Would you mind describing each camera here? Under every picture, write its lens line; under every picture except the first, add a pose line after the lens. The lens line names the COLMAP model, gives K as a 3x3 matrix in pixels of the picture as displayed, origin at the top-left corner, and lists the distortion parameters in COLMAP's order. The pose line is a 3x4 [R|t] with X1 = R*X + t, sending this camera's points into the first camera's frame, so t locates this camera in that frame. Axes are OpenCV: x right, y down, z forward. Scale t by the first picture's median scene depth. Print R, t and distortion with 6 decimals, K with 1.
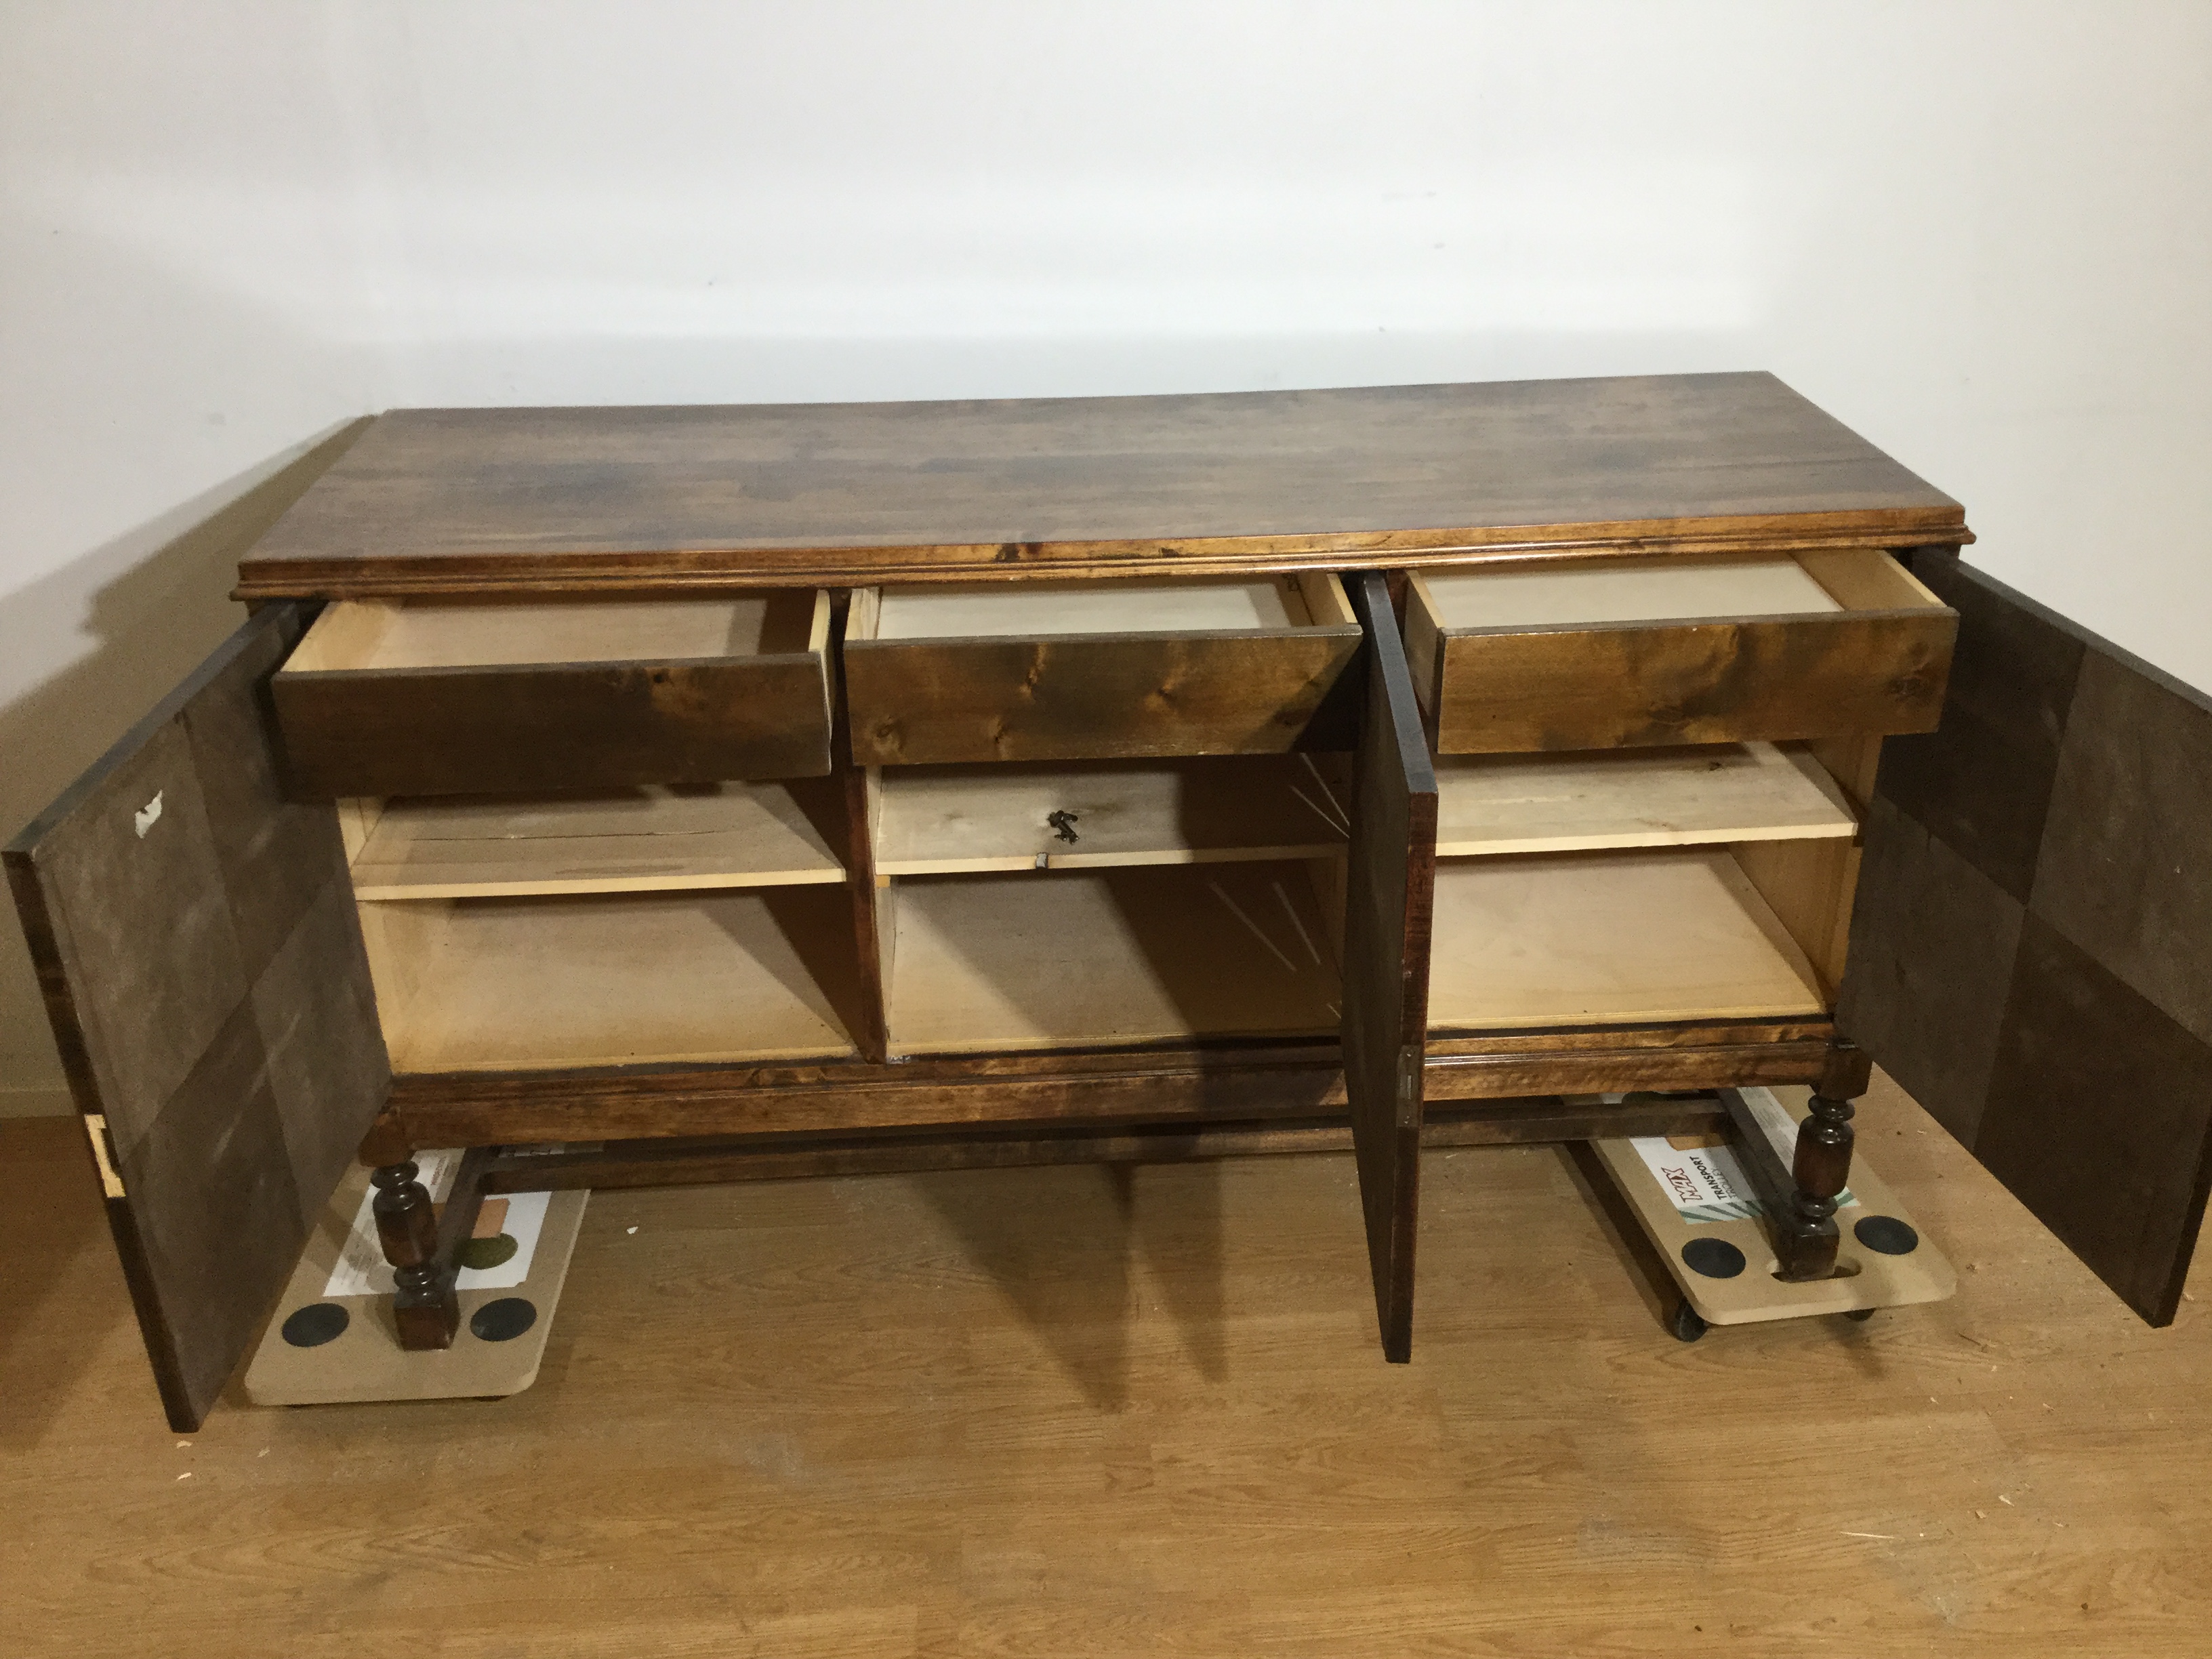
lens RADIAL K [[2052.3, 0, 1098.0], [0, 2052.3, 832.1], [0, 0, 1]] dist [0.036515, 0.000000]
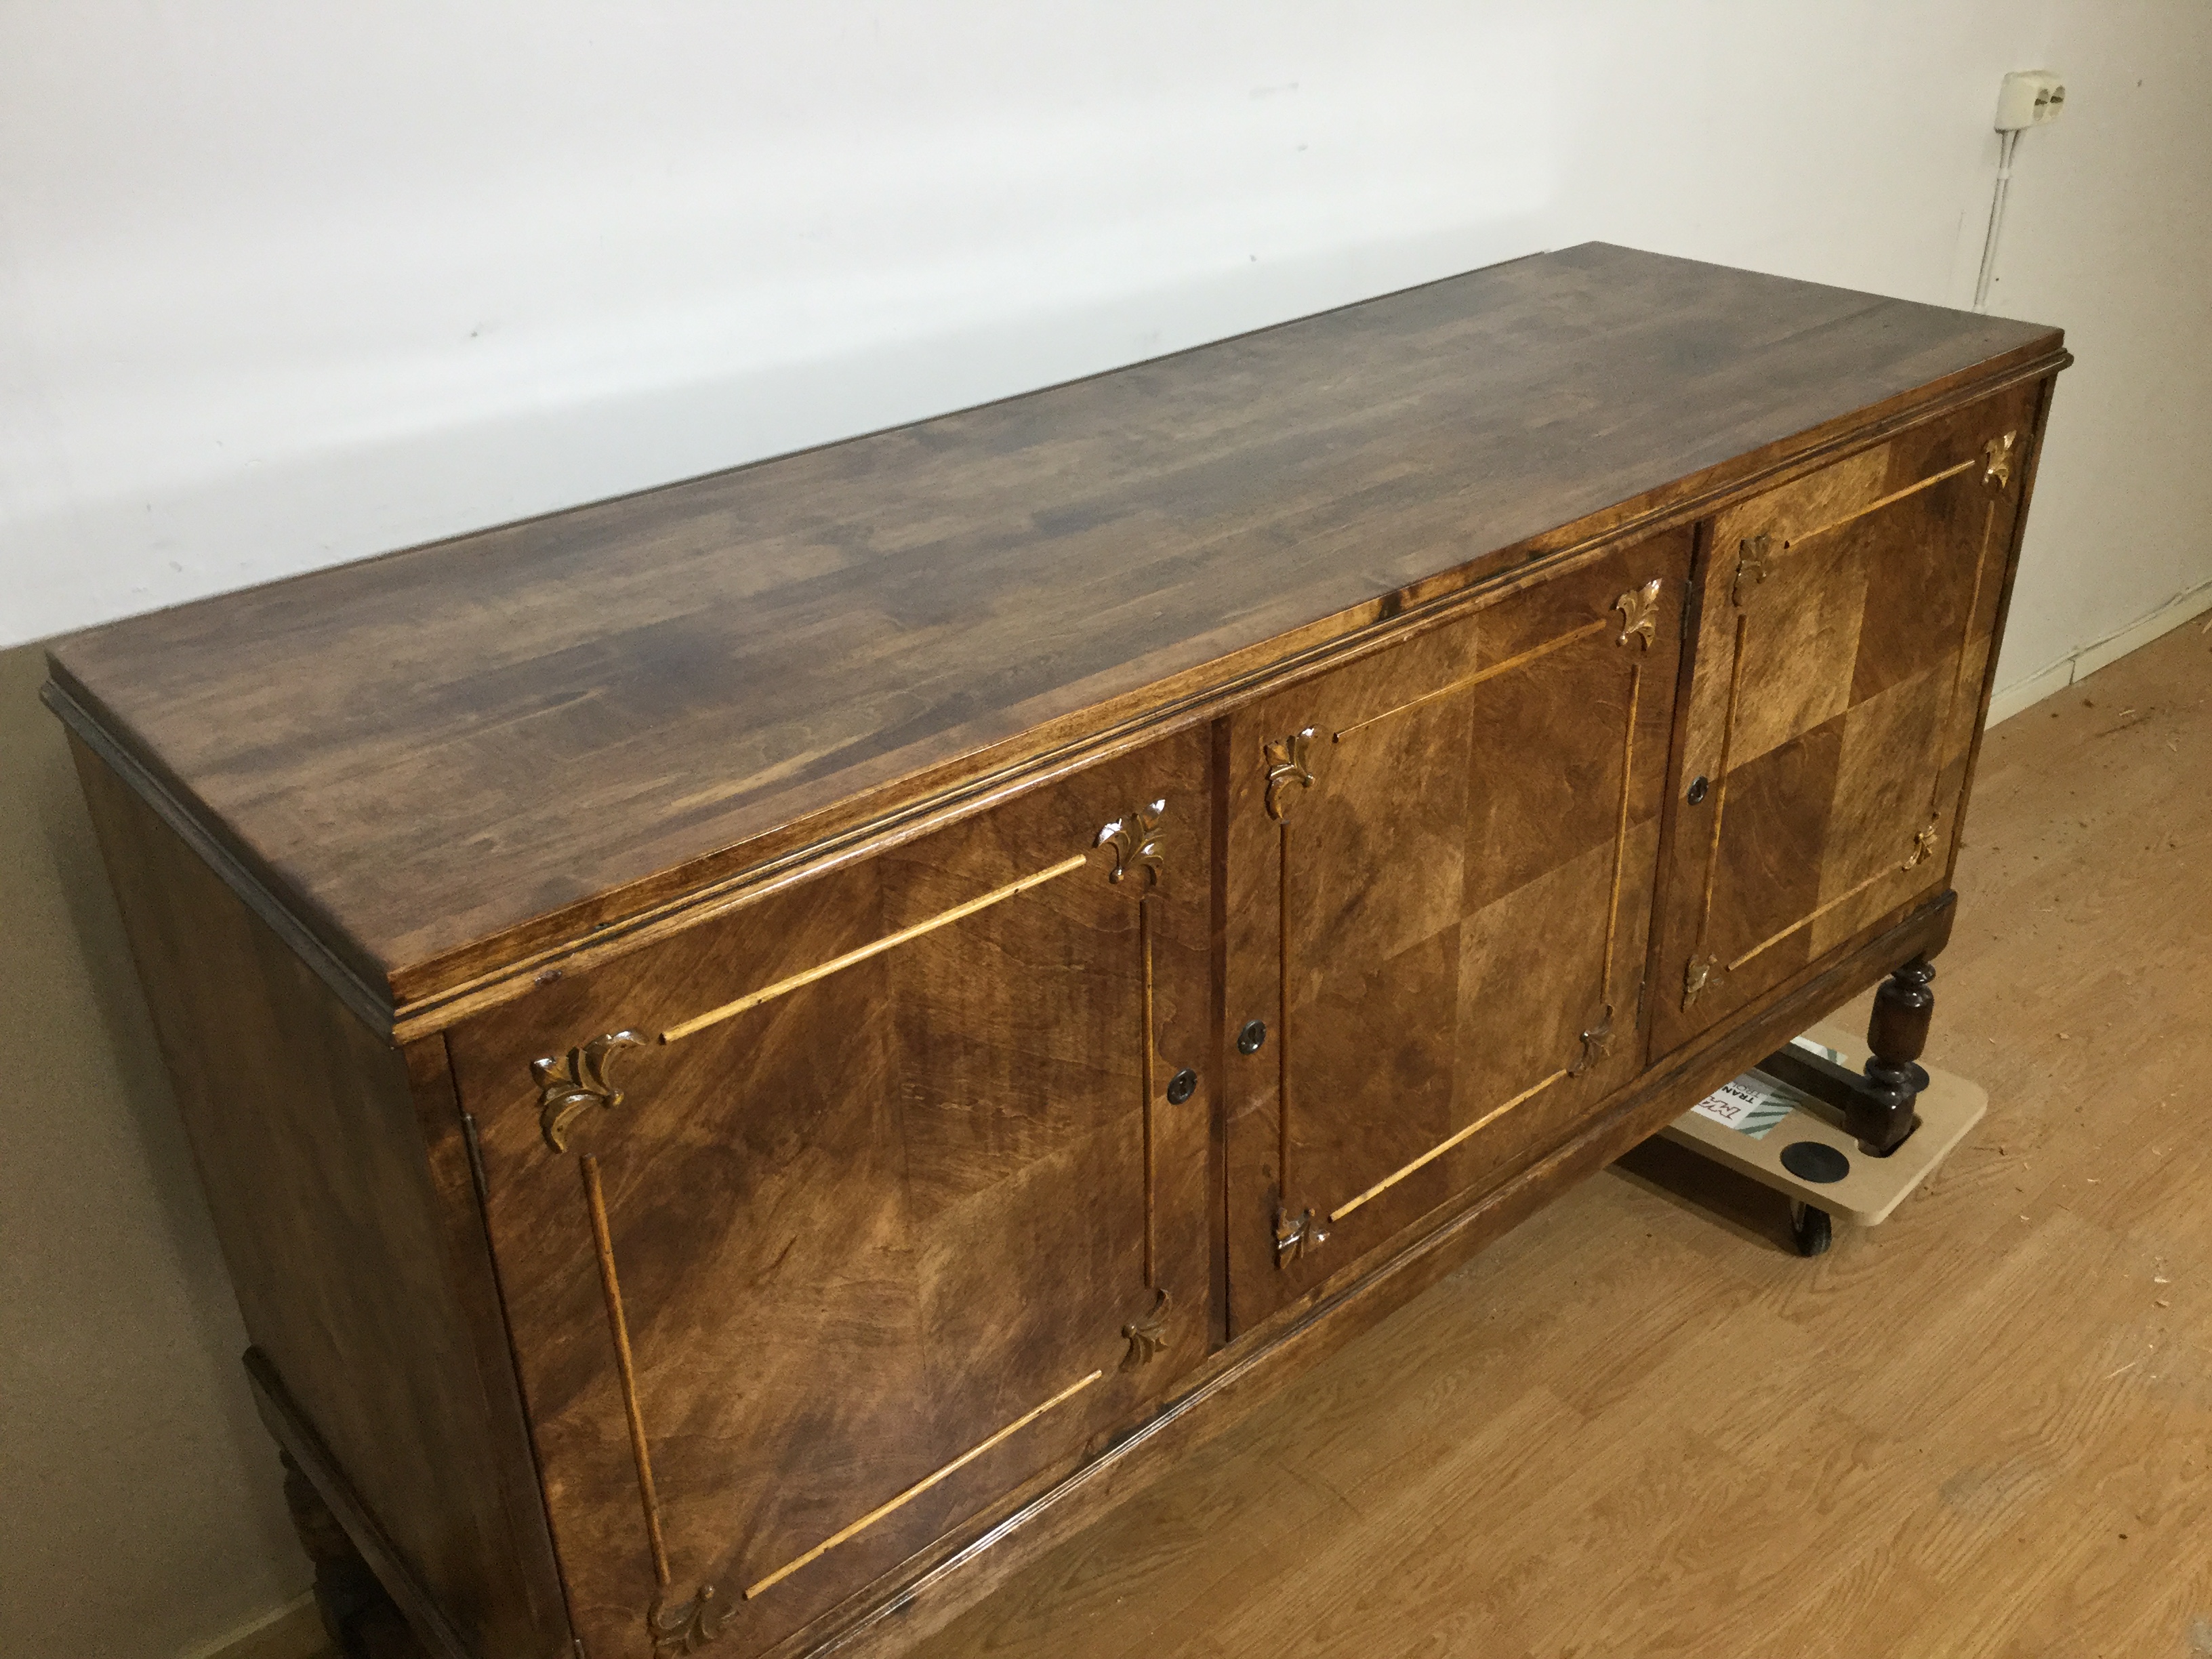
lens RADIAL K [[2052.3, 0, 1094.5], [0, 2052.3, 826.0], [0, 0, 1]] dist [0.036515, 0.000000]
pose [[0.787933, -0.292840, 0.541670, -0.465528], [0.282979, 0.953488, 0.103847, -0.144520], [-0.546886, 0.071457, 0.834152, 0.403795]]
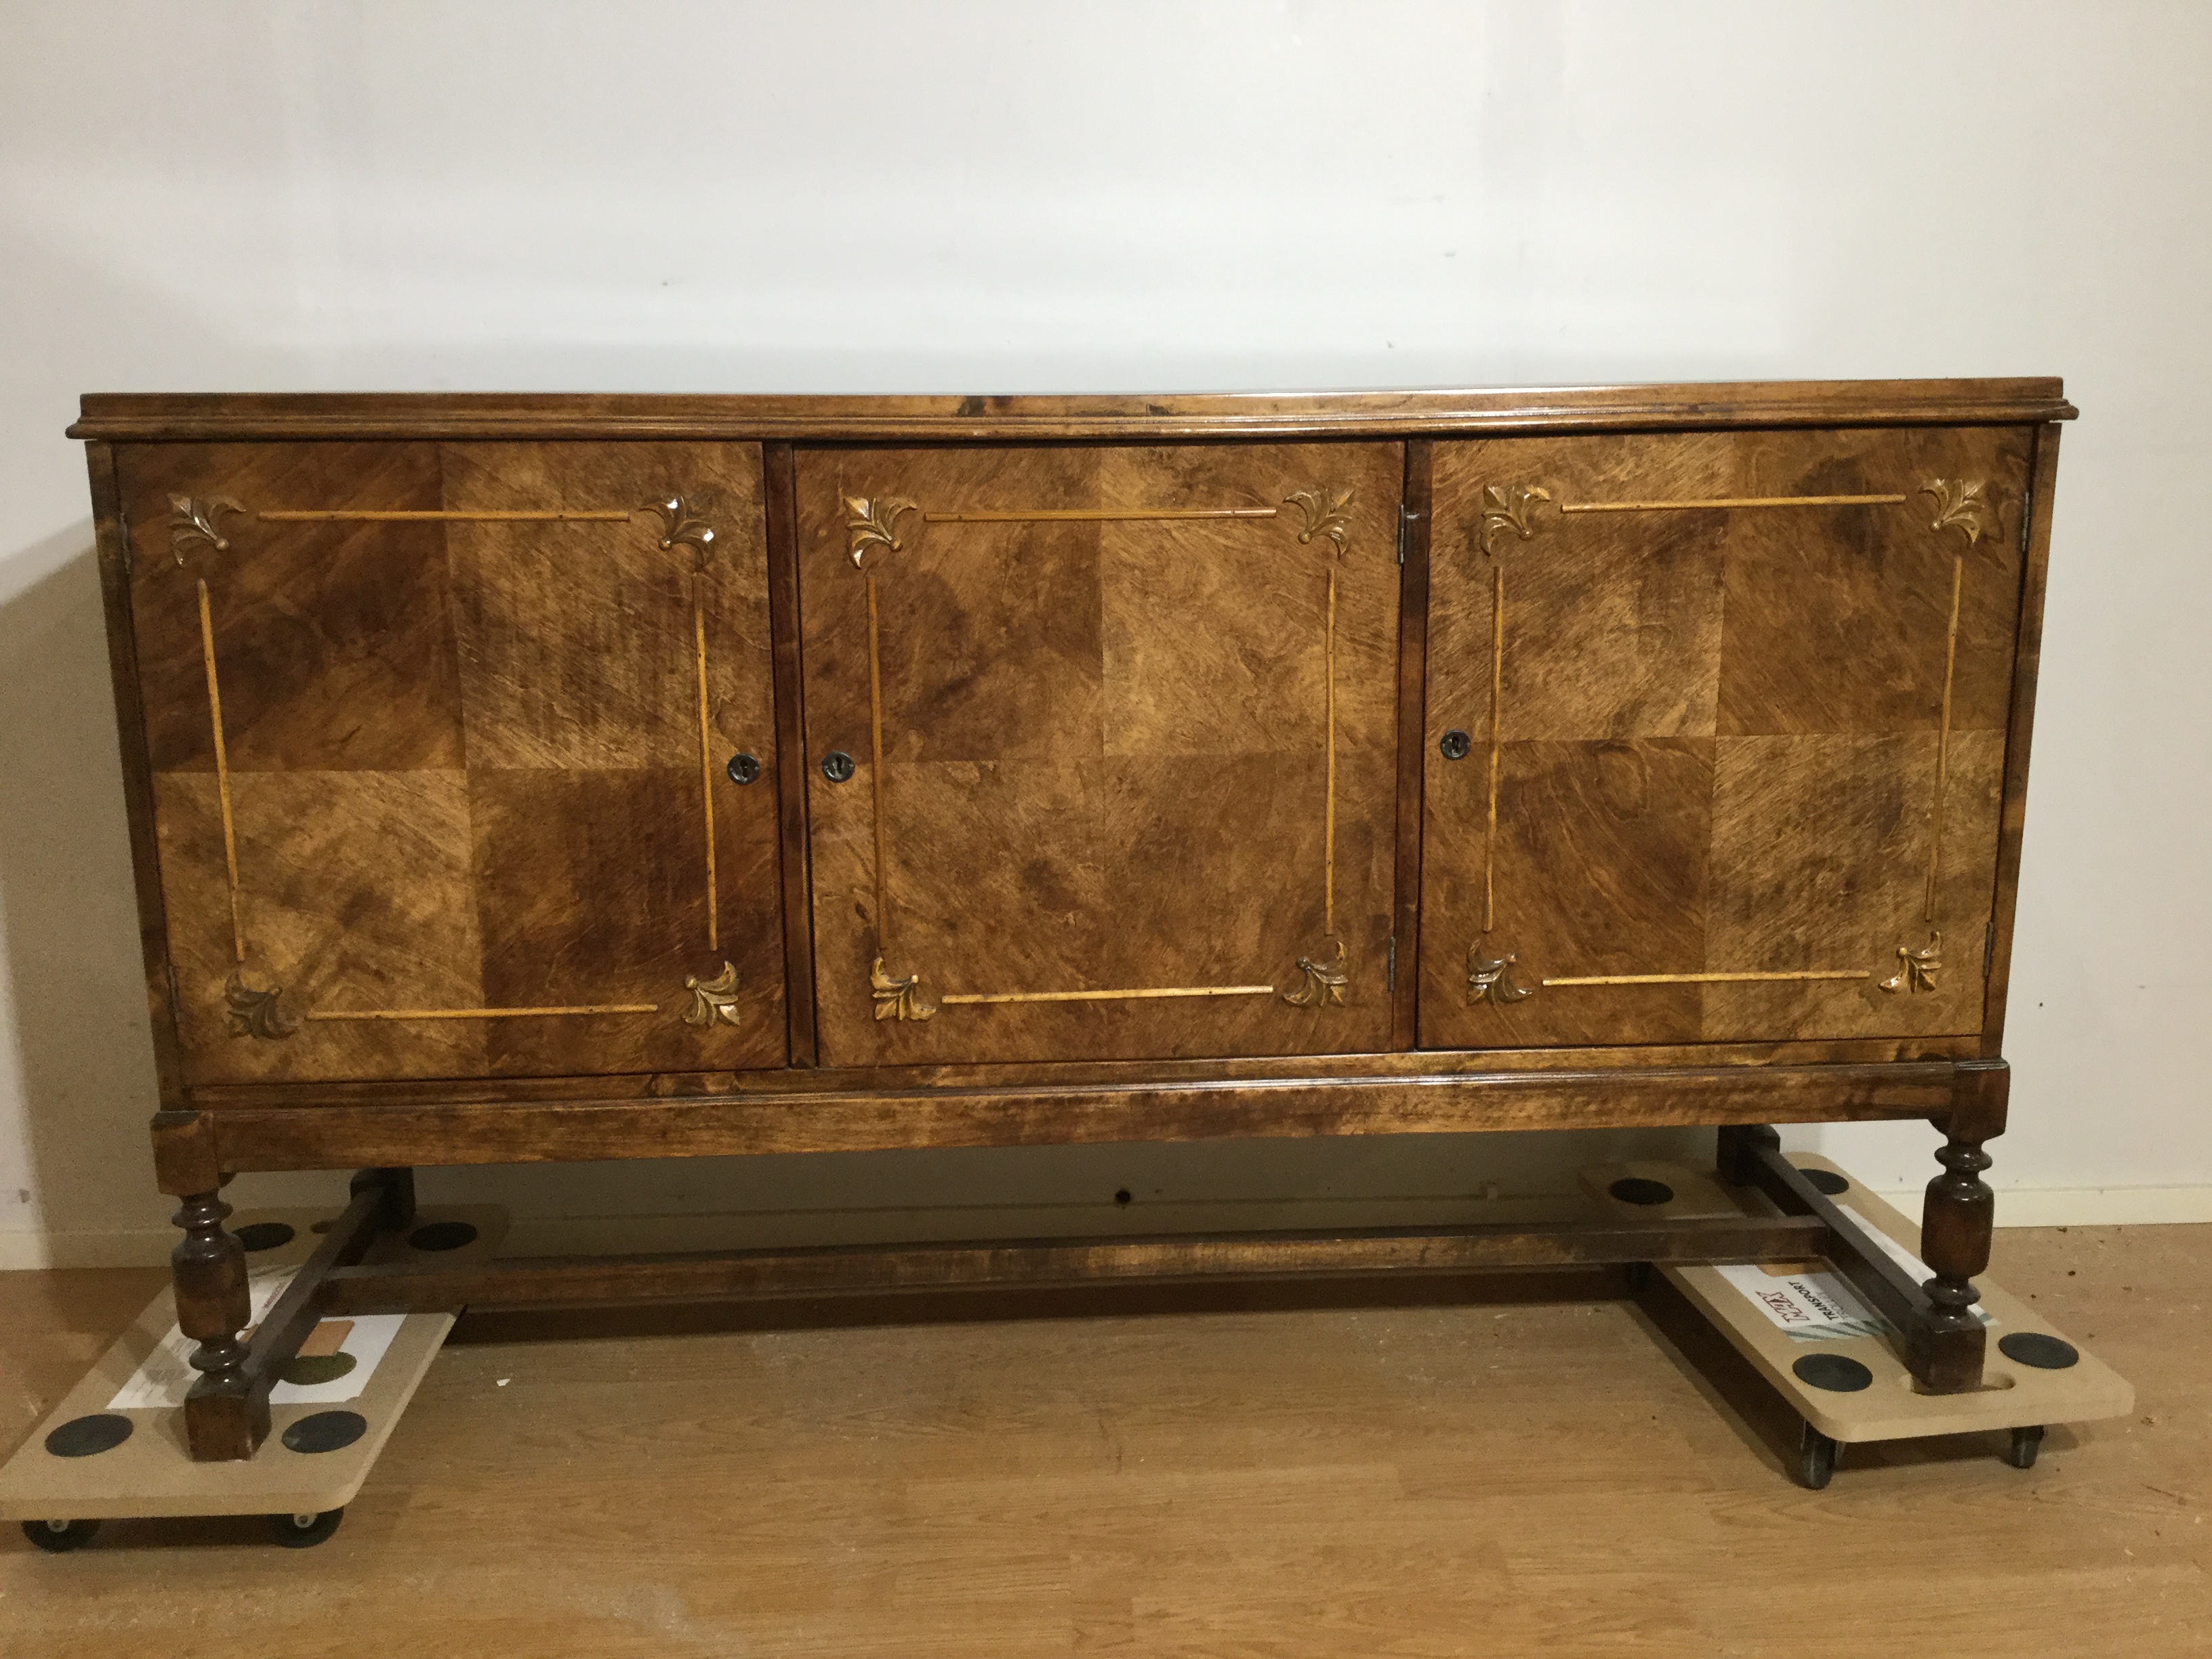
lens RADIAL K [[2052.3, 0, 1108.6], [0, 2052.3, 837.5], [0, 0, 1]] dist [0.036515, 0.000000]
pose [[0.999948, 0.008960, 0.004907, 0.009403], [-0.007442, 0.967964, -0.250977, 0.223936], [-0.006998, 0.250927, 0.967981, 0.177437]]
